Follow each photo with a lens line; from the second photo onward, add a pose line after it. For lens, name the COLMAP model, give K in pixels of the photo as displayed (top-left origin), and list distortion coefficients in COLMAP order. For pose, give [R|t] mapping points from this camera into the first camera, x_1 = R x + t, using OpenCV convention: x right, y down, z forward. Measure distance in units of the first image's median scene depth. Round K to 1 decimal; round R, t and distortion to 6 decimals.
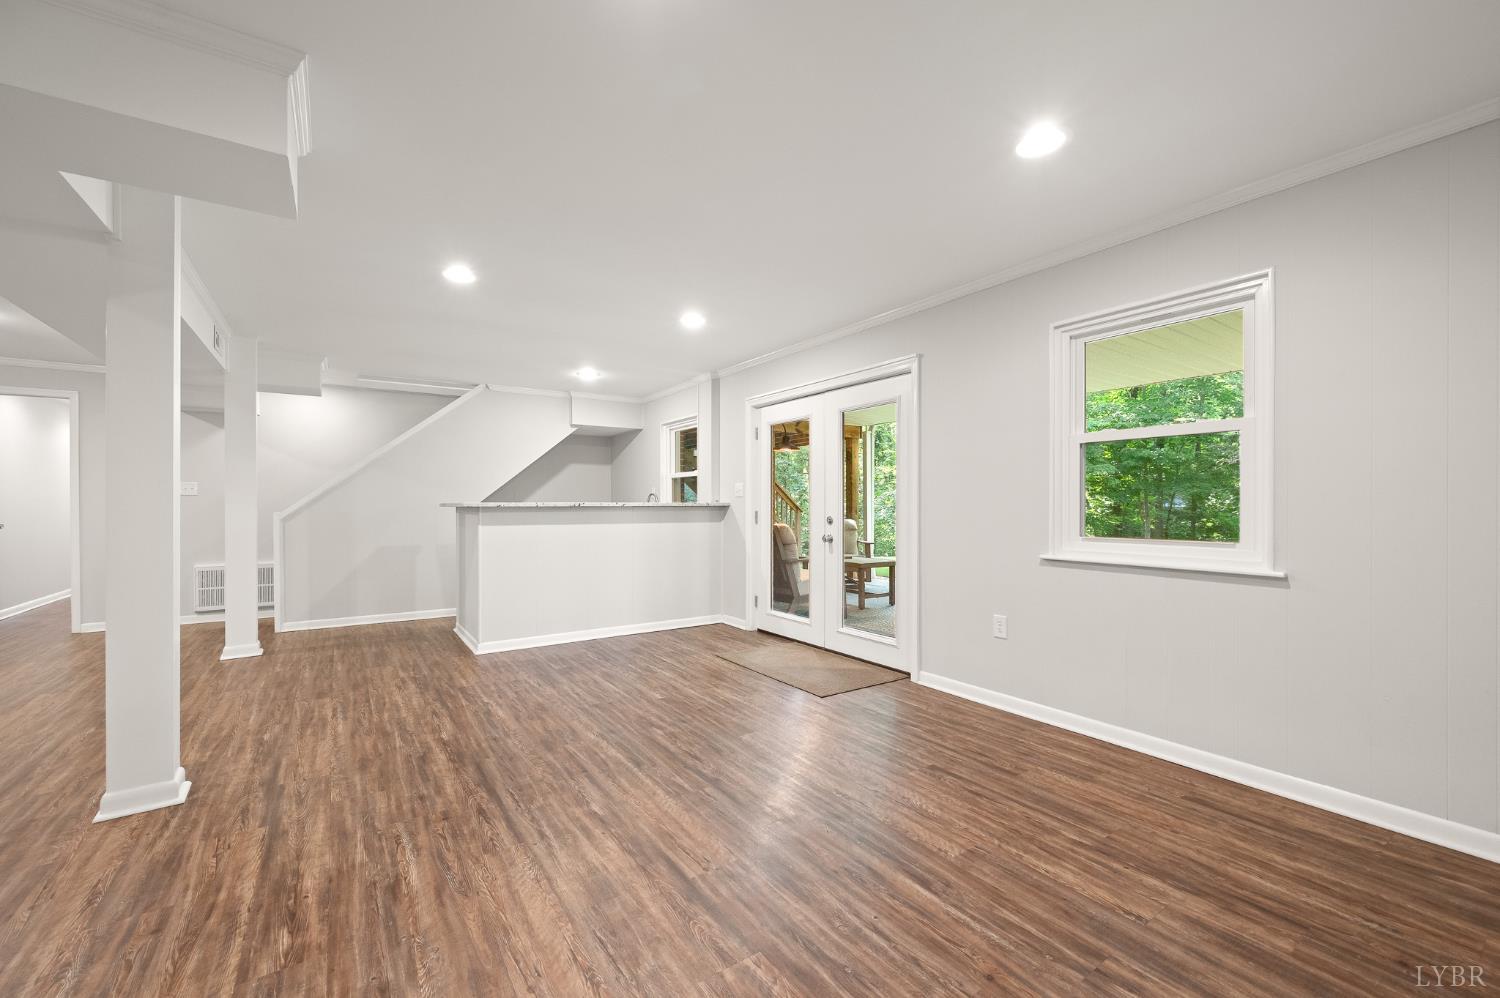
lens RADIAL K [[604.7, 0, 749.2], [0, 604.7, 504.3], [0, 0, 1]] dist [0.001187, -0.000248]
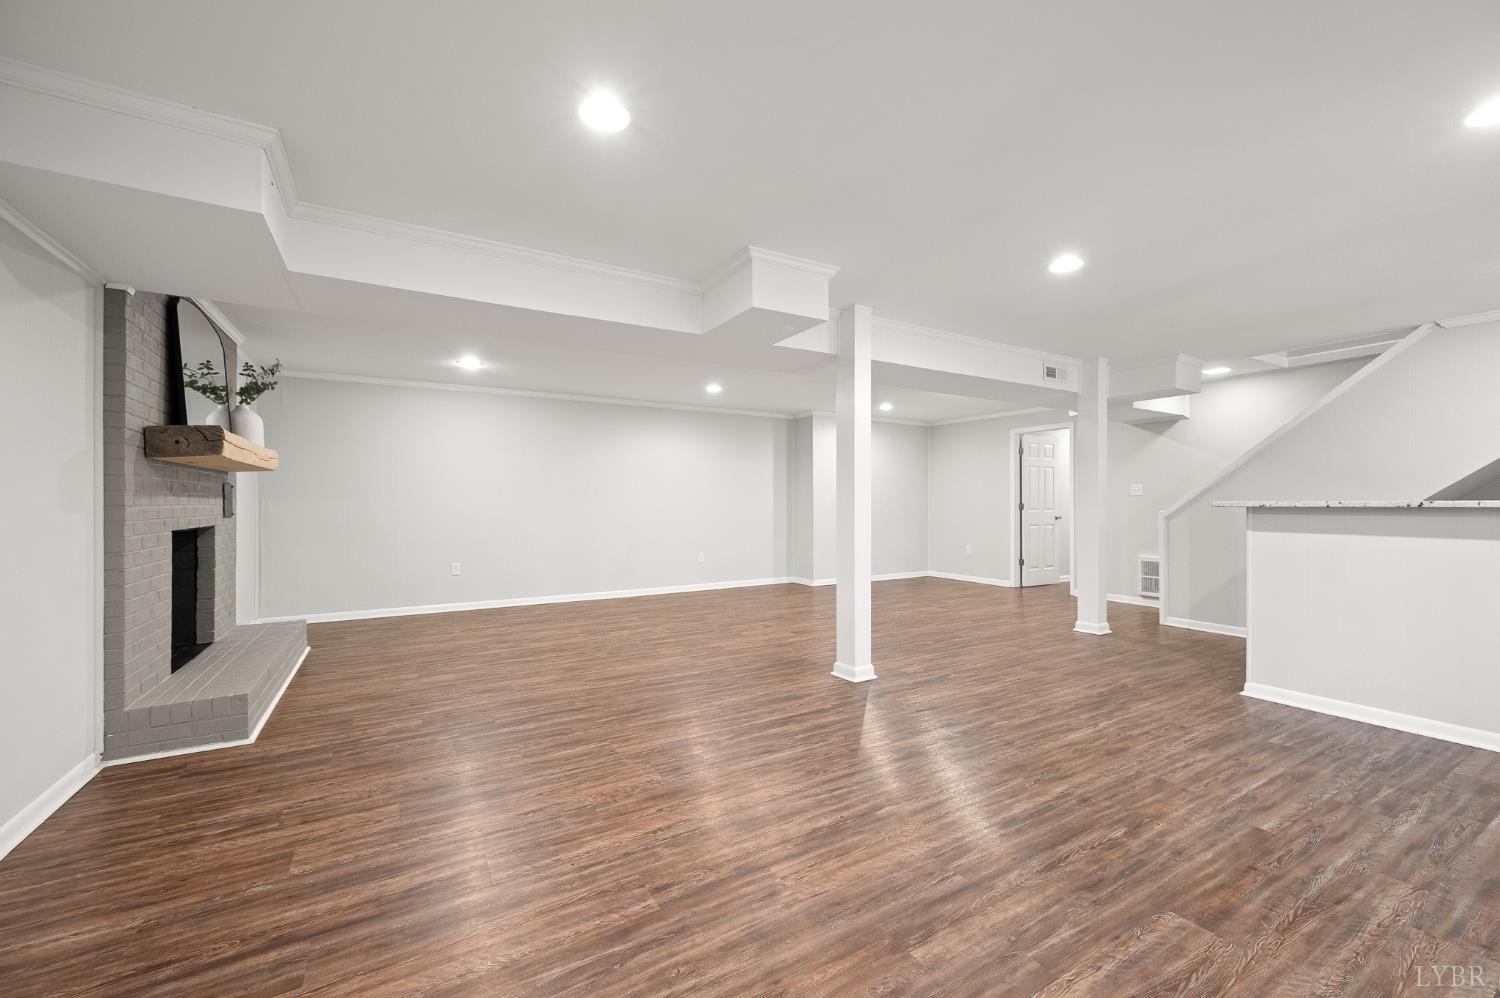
lens RADIAL K [[604.7, 0, 755.2], [0, 604.7, 497.9], [0, 0, 1]] dist [0.001187, -0.000248]
pose [[-0.059607, -0.007035, -0.998197, 0.432624], [-0.000030, 0.999975, -0.007046, -0.001523], [0.998222, -0.000390, -0.059605, 0.480478]]
